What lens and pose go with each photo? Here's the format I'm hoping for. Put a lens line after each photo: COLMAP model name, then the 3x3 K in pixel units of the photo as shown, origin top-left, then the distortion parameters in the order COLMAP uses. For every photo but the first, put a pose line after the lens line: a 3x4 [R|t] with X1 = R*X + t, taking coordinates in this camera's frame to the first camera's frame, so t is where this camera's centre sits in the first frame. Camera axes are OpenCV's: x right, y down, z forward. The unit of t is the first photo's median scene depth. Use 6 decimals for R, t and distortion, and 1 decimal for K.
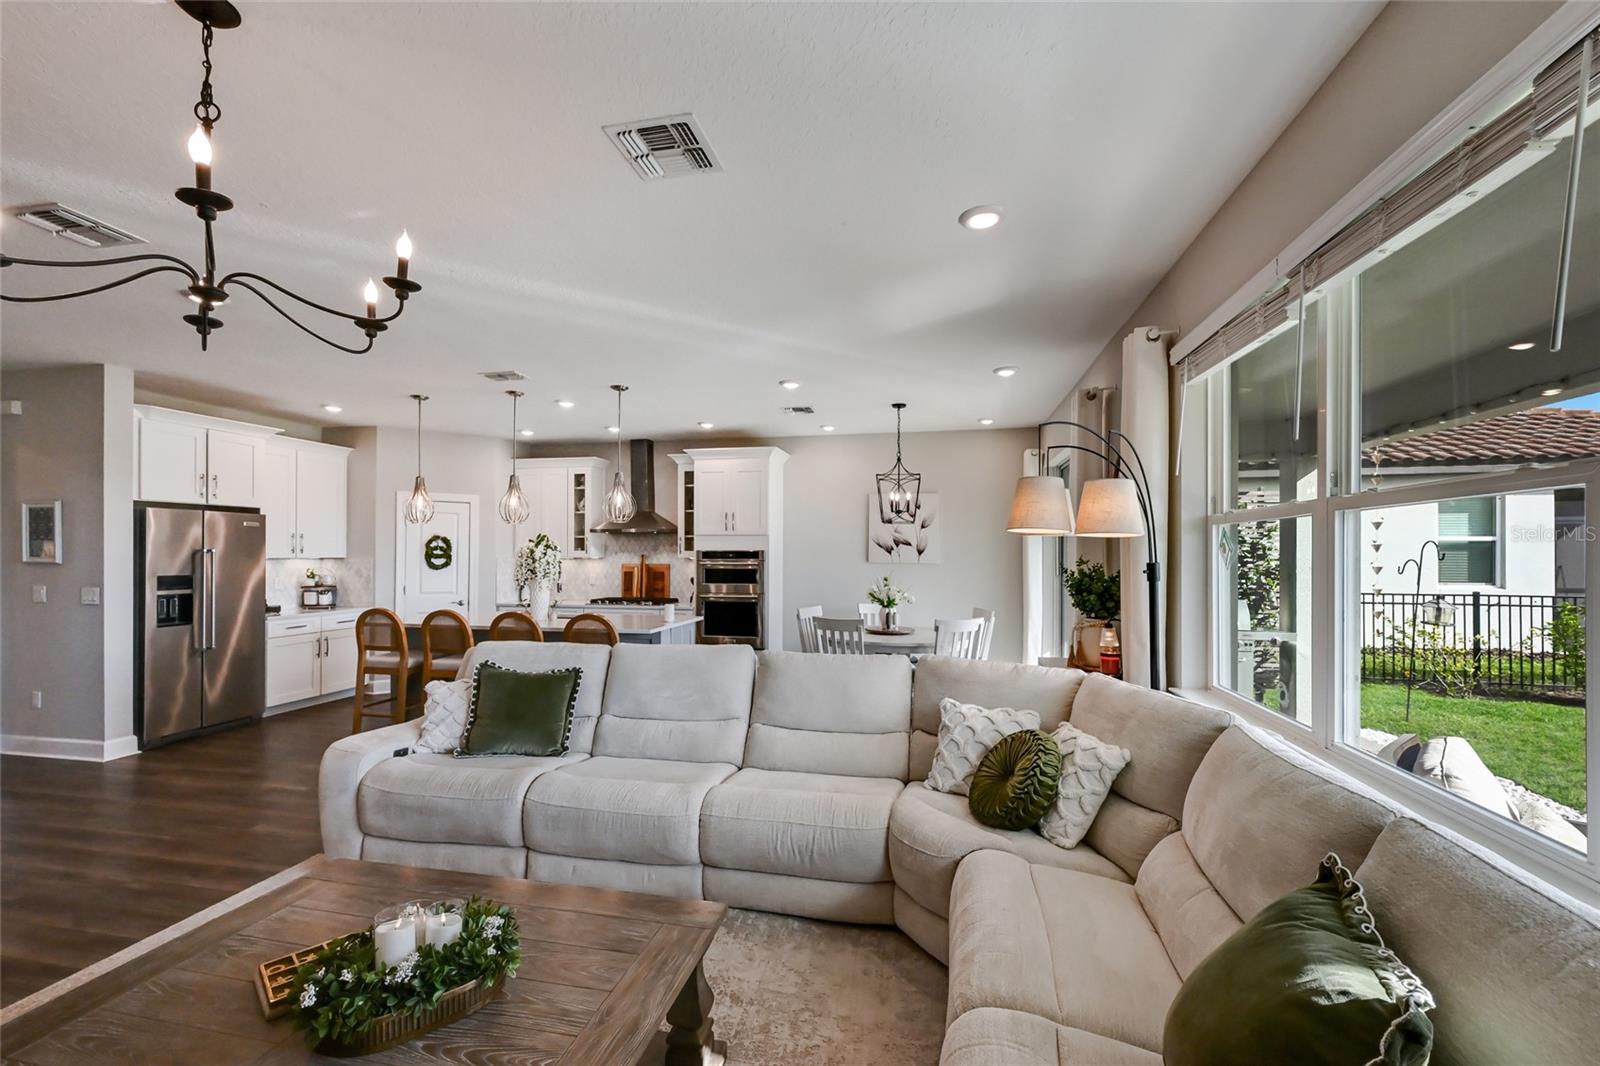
lens RADIAL K [[683.2, 0, 797.1], [0, 683.2, 553.5], [0, 0, 1]] dist [0.001913, 0.000100]
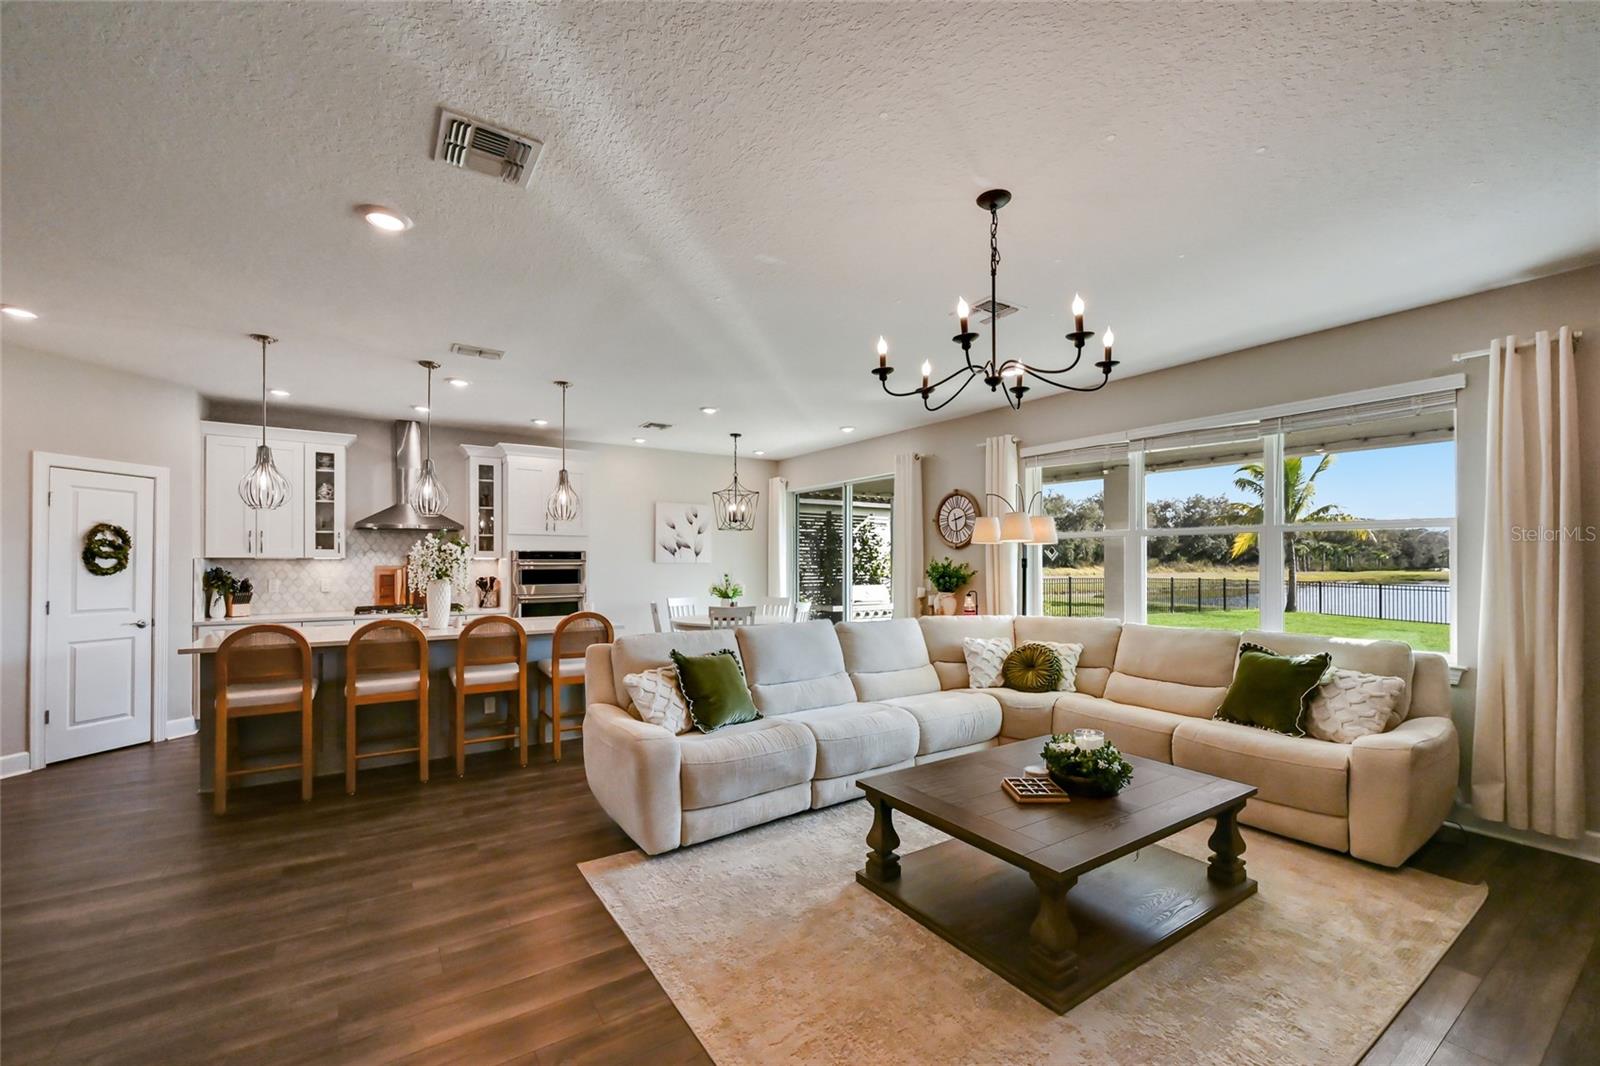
lens RADIAL K [[662.0, 0, 799.9], [0, 662.0, 592.6], [0, 0, 1]] dist [0.015553, -0.000250]
pose [[0.695049, -0.036561, 0.718032, -0.527333], [-0.001868, 0.998611, 0.052655, 0.004342], [-0.718960, -0.037939, 0.694015, 0.061028]]
